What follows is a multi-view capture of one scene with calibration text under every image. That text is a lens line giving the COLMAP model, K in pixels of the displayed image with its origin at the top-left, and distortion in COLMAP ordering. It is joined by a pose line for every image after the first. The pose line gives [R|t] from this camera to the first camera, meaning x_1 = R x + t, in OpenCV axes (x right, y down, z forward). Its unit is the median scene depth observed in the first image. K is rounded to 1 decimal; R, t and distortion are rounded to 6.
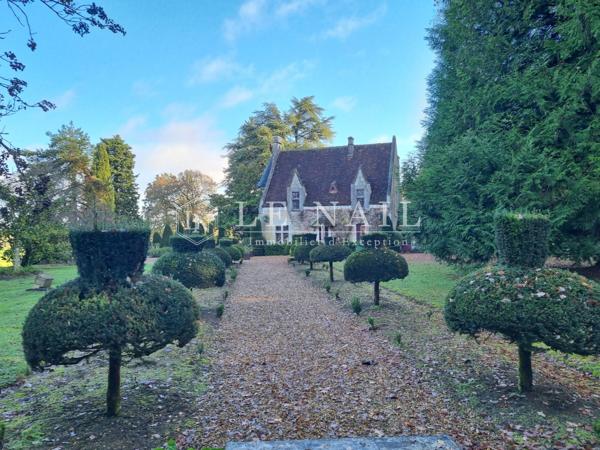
lens RADIAL K [[447.5, 0, 300.5], [0, 447.5, 233.3], [0, 0, 1]] dist [0.011065, 0.005329]
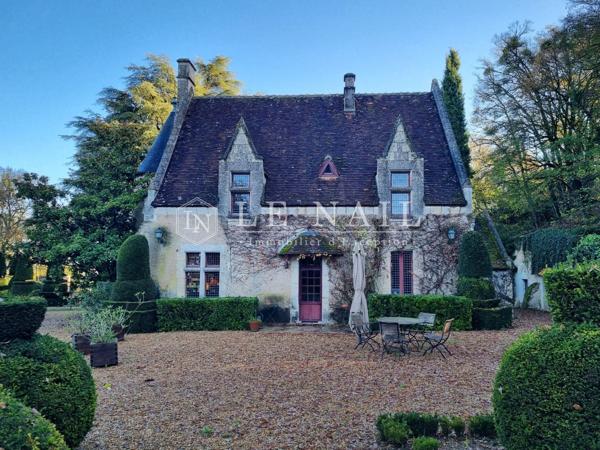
lens RADIAL K [[447.5, 0, 300.5], [0, 447.5, 233.3], [0, 0, 1]] dist [0.011065, 0.005329]
pose [[0.956955, 0.040066, 0.287458, -0.073882], [-0.009291, 0.994147, -0.107633, 0.008195], [-0.290088, 0.100329, 0.951726, 0.585538]]
